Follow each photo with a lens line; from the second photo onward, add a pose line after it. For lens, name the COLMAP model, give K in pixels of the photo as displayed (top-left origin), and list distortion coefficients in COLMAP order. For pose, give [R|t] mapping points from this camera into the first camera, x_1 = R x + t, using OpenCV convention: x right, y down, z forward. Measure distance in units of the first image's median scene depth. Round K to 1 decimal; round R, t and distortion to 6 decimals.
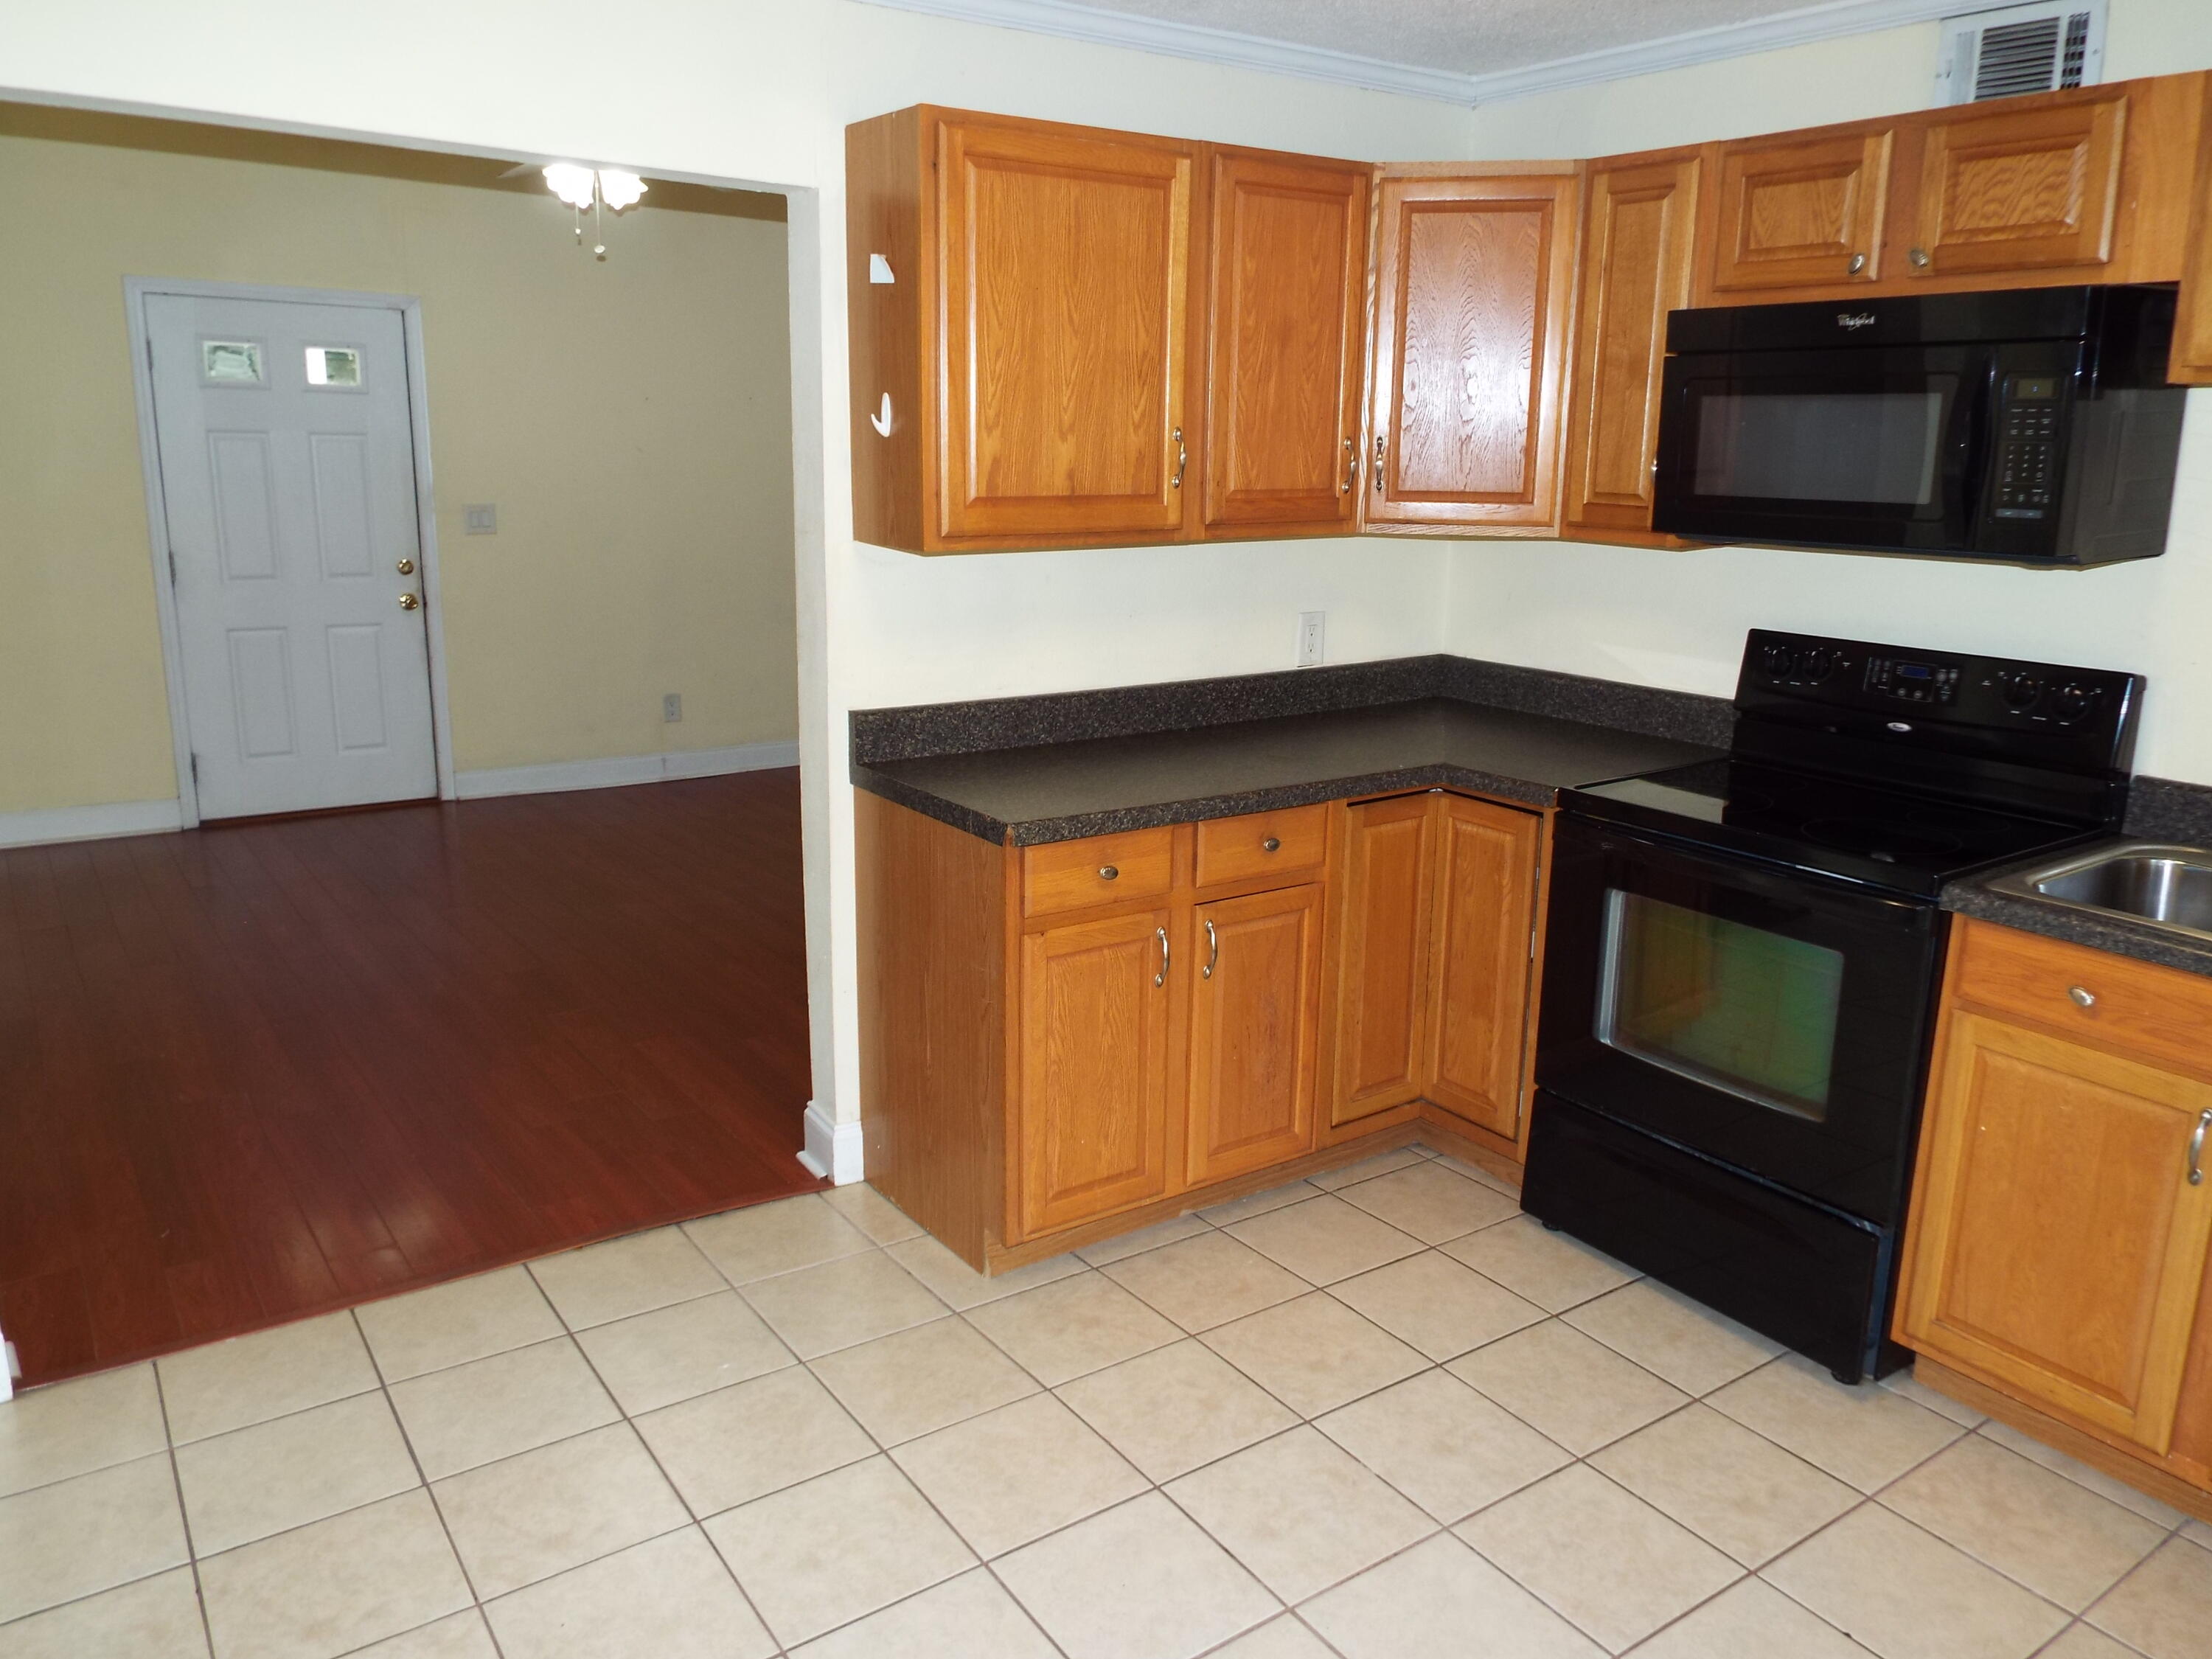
lens RADIAL K [[1611.8, 0, 1115.8], [0, 1611.8, 811.4], [0, 0, 1]] dist [-0.016228, -0.003567]
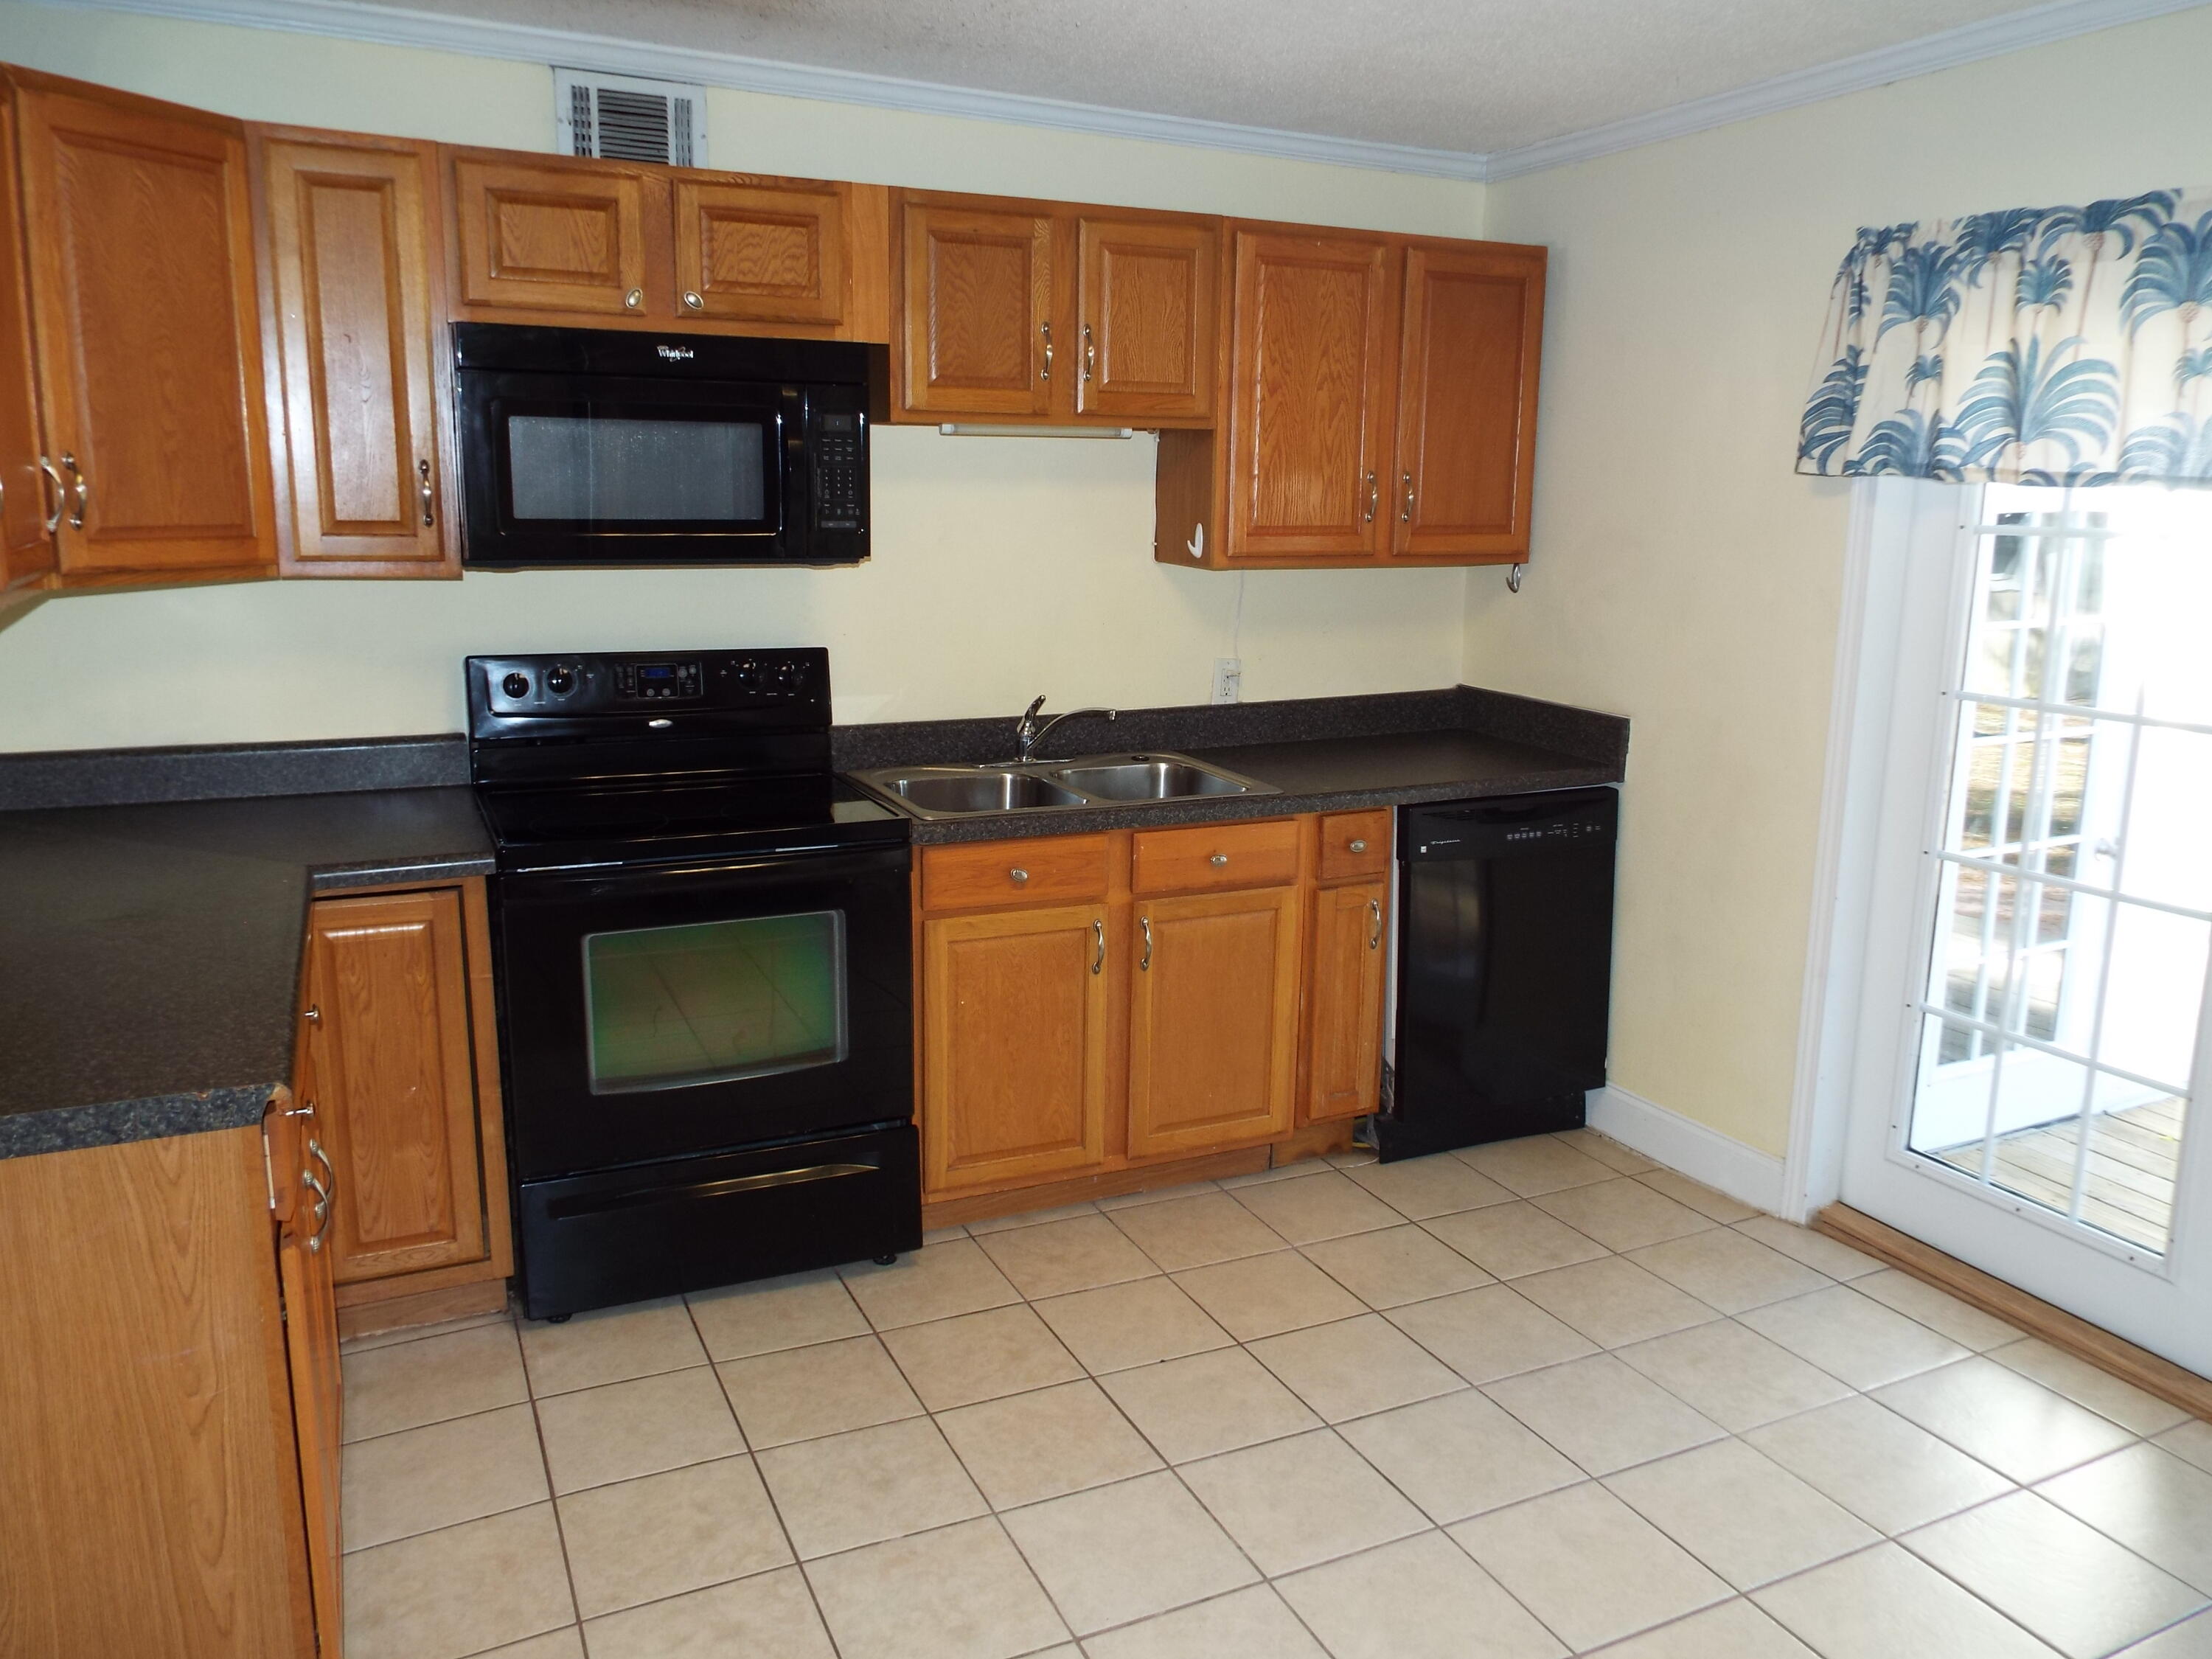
lens RADIAL K [[1611.8, 0, 1115.8], [0, 1611.8, 811.4], [0, 0, 1]] dist [-0.016228, -0.003567]
pose [[0.154086, -0.202588, 0.967065, -0.618423], [0.208867, 0.963314, 0.168523, -0.132633], [-0.965729, 0.176021, 0.190747, 0.576970]]
